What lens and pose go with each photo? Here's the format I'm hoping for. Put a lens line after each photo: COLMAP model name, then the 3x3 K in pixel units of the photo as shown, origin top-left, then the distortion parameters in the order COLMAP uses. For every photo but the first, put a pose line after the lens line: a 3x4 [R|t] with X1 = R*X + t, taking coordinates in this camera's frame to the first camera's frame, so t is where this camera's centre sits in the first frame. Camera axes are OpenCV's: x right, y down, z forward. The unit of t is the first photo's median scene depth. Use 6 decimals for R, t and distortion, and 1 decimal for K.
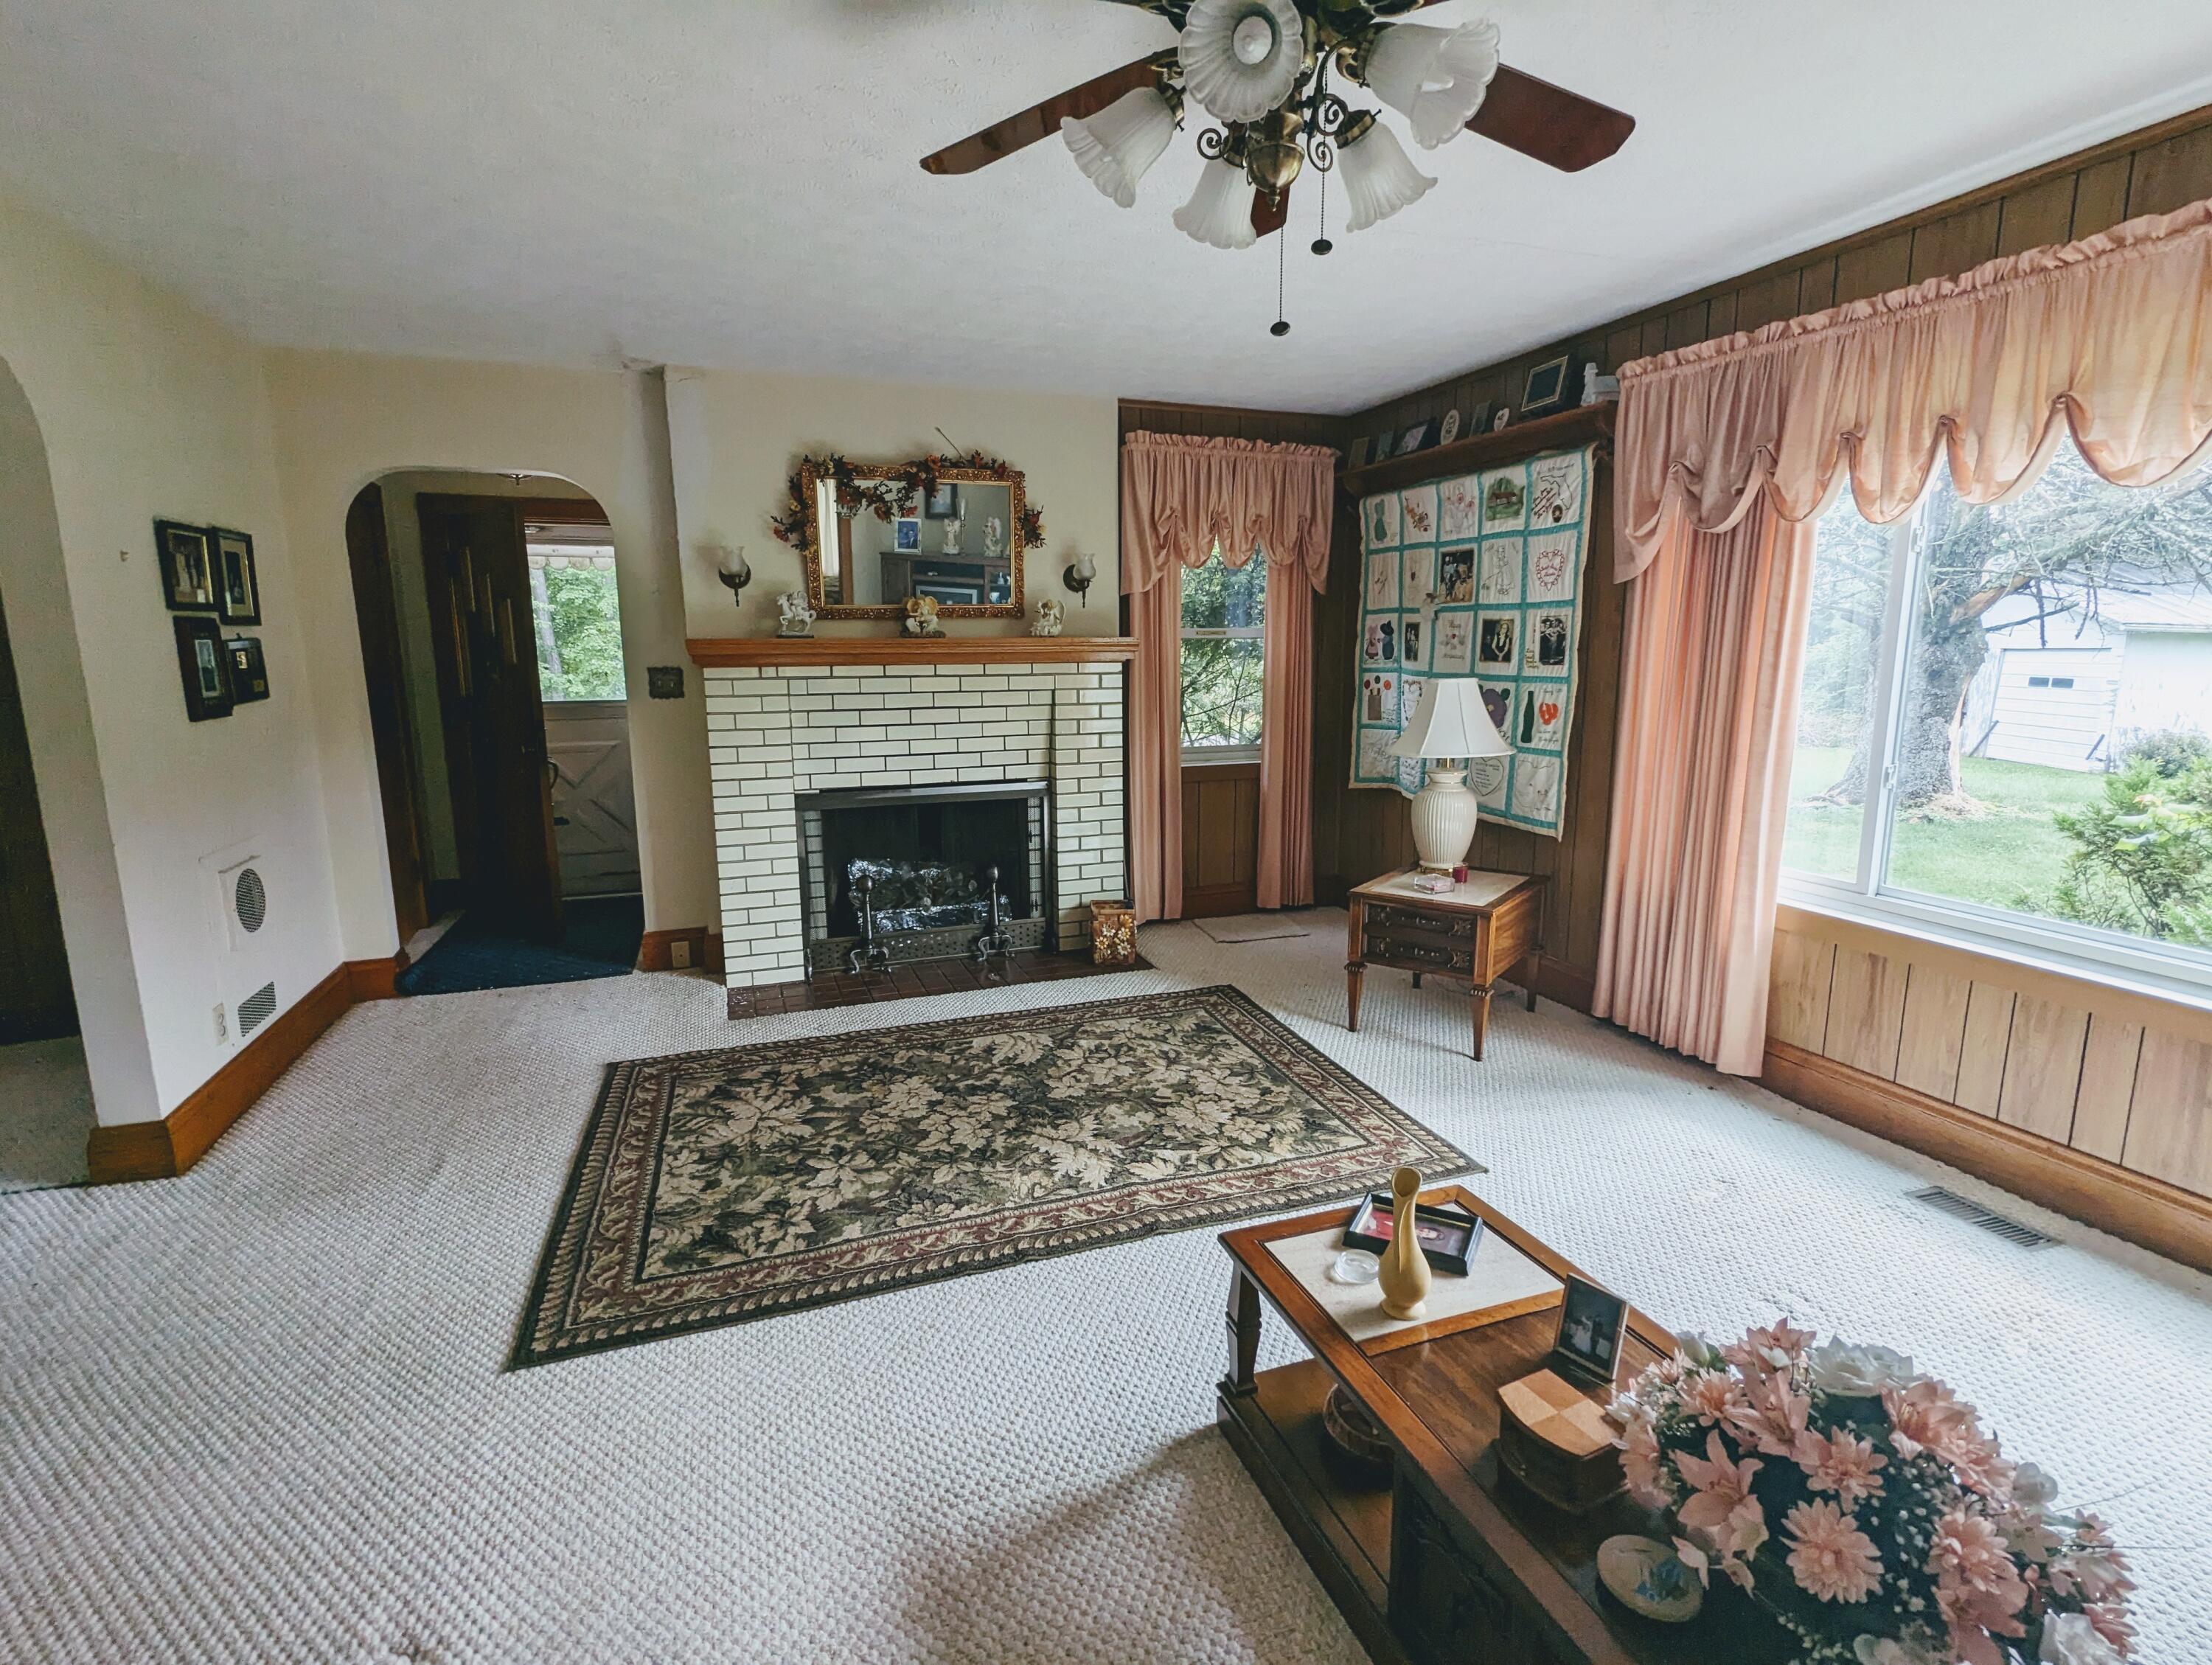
lens RADIAL K [[1051.4, 0, 1093.5], [0, 1051.4, 833.2], [0, 0, 1]] dist [-0.001339, 0.001147]
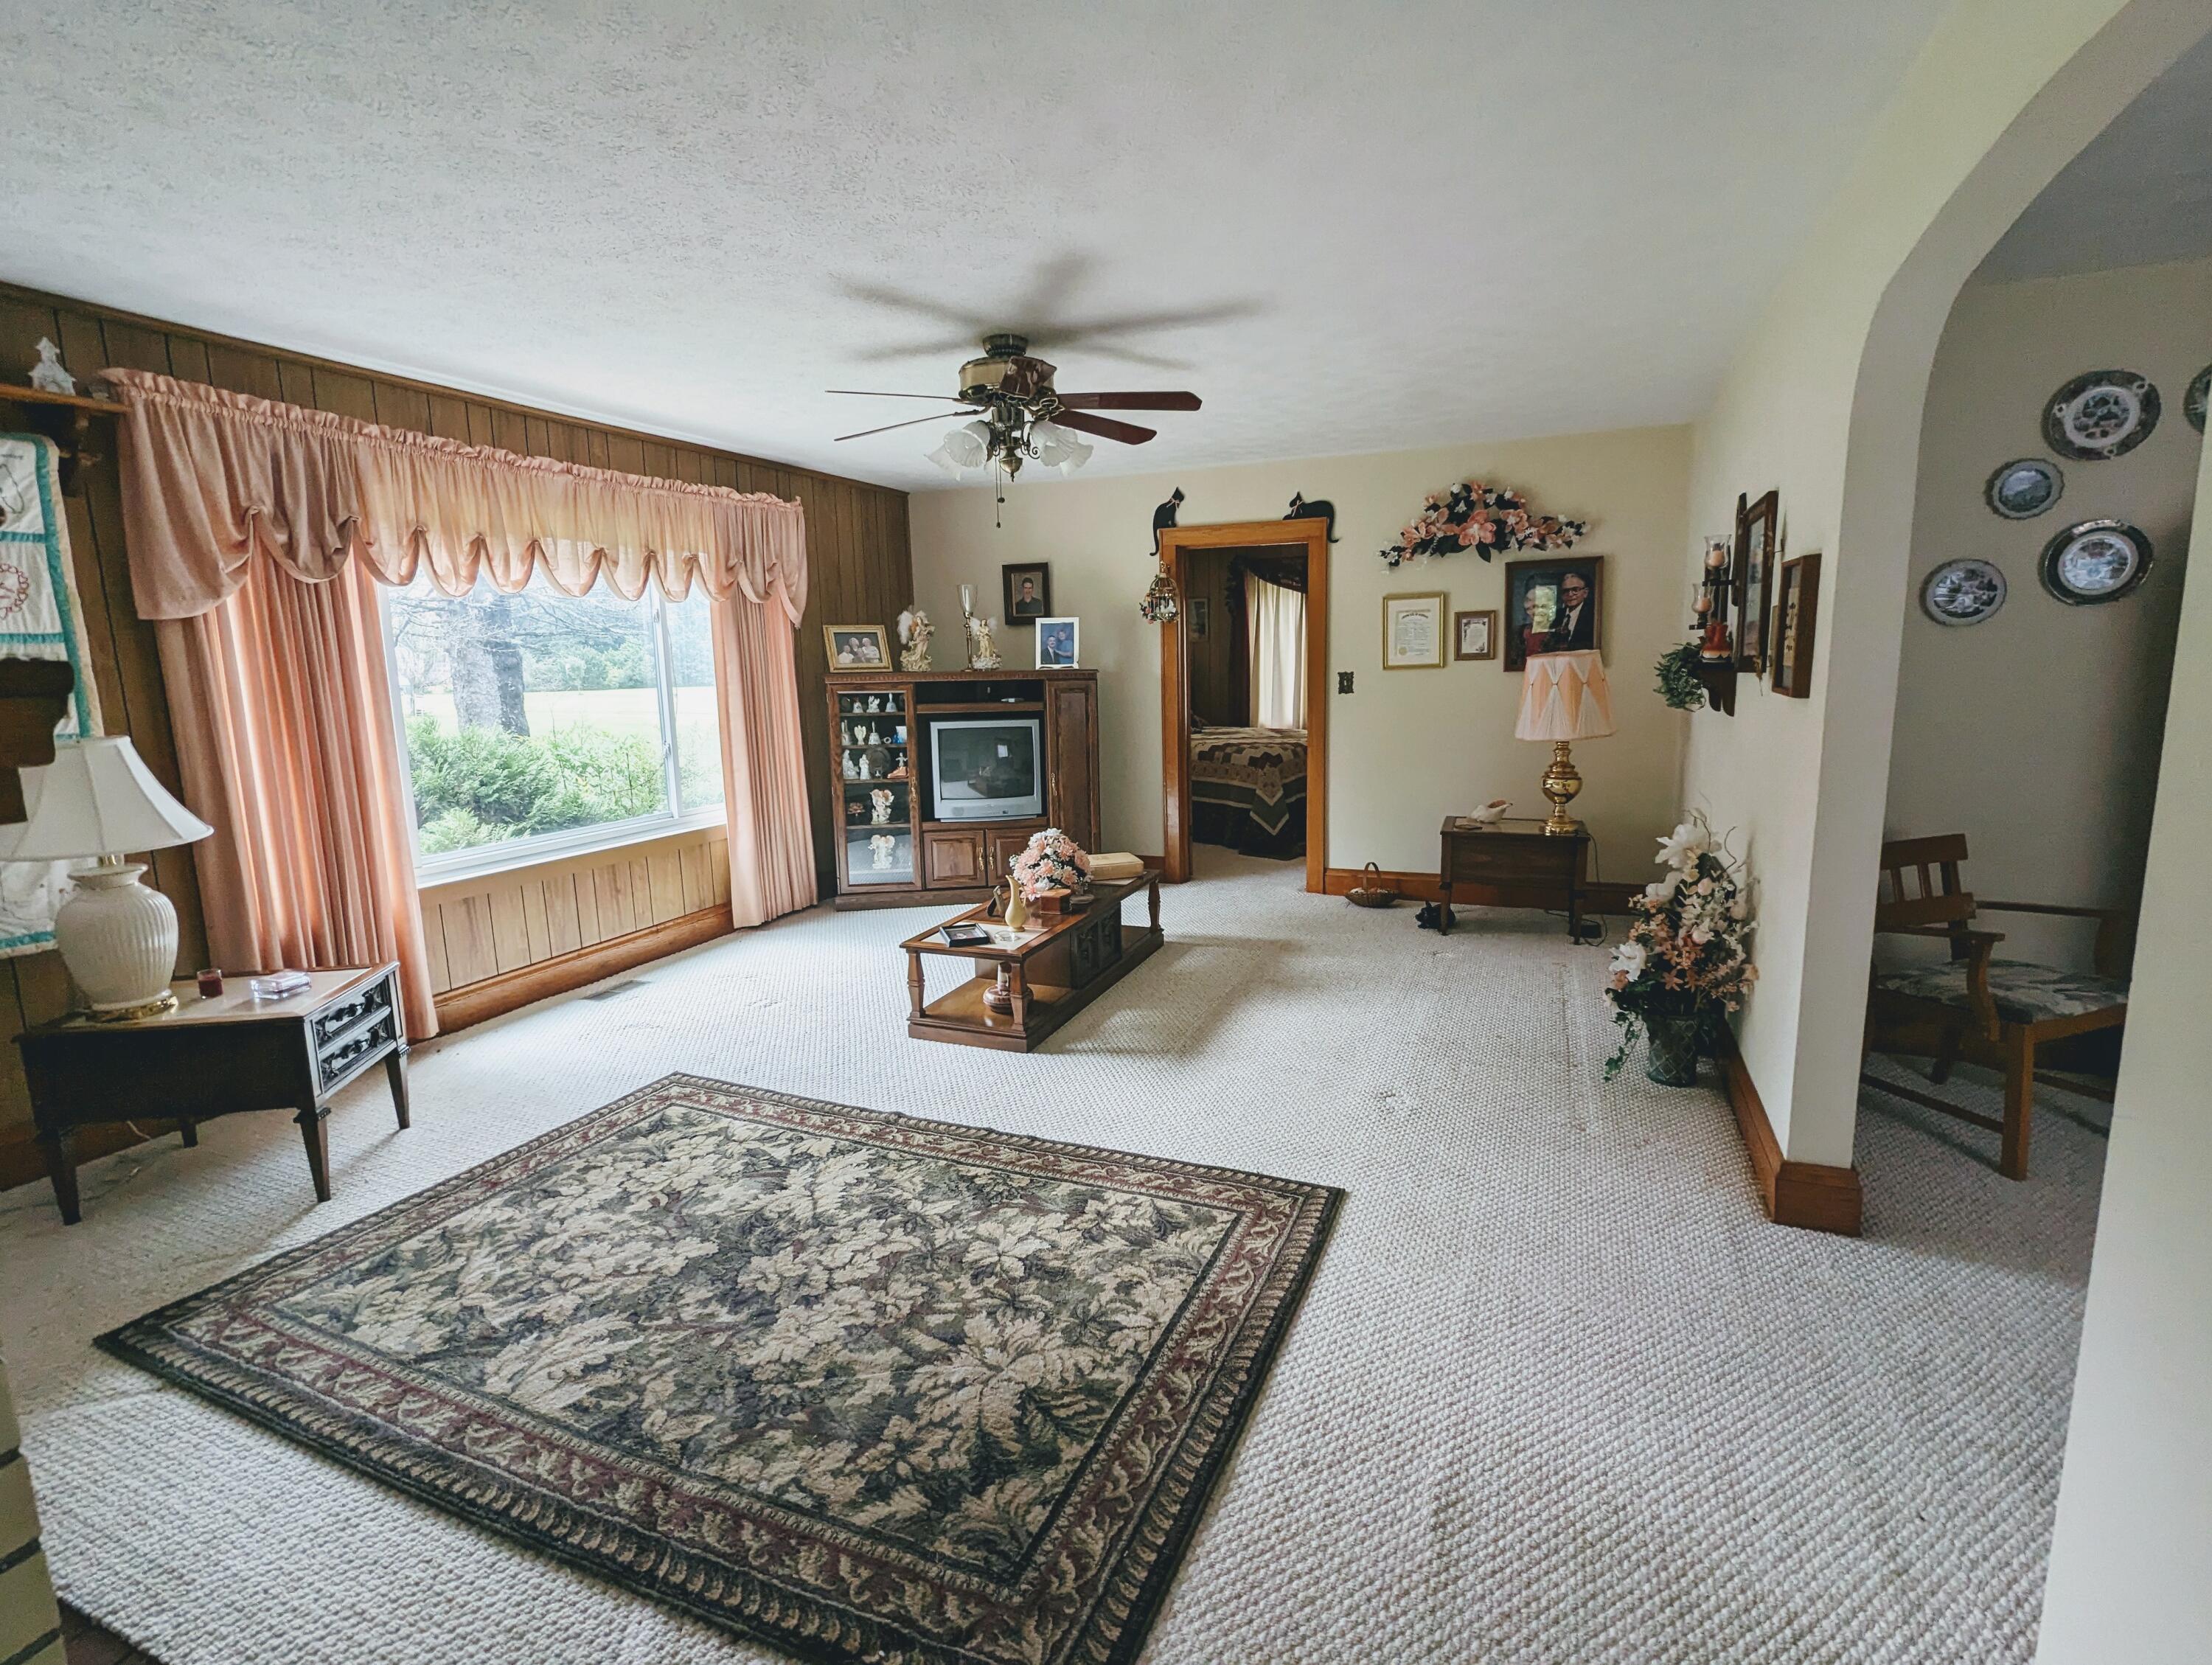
lens RADIAL K [[1051.4, 0, 1100.2], [0, 1051.4, 826.9], [0, 0, 1]] dist [-0.001339, 0.001147]
pose [[-0.736058, -0.085575, 0.671488, -0.791027], [0.147980, 0.947642, 0.282978, -0.239451], [-0.660546, 0.307654, -0.684856, 1.318203]]
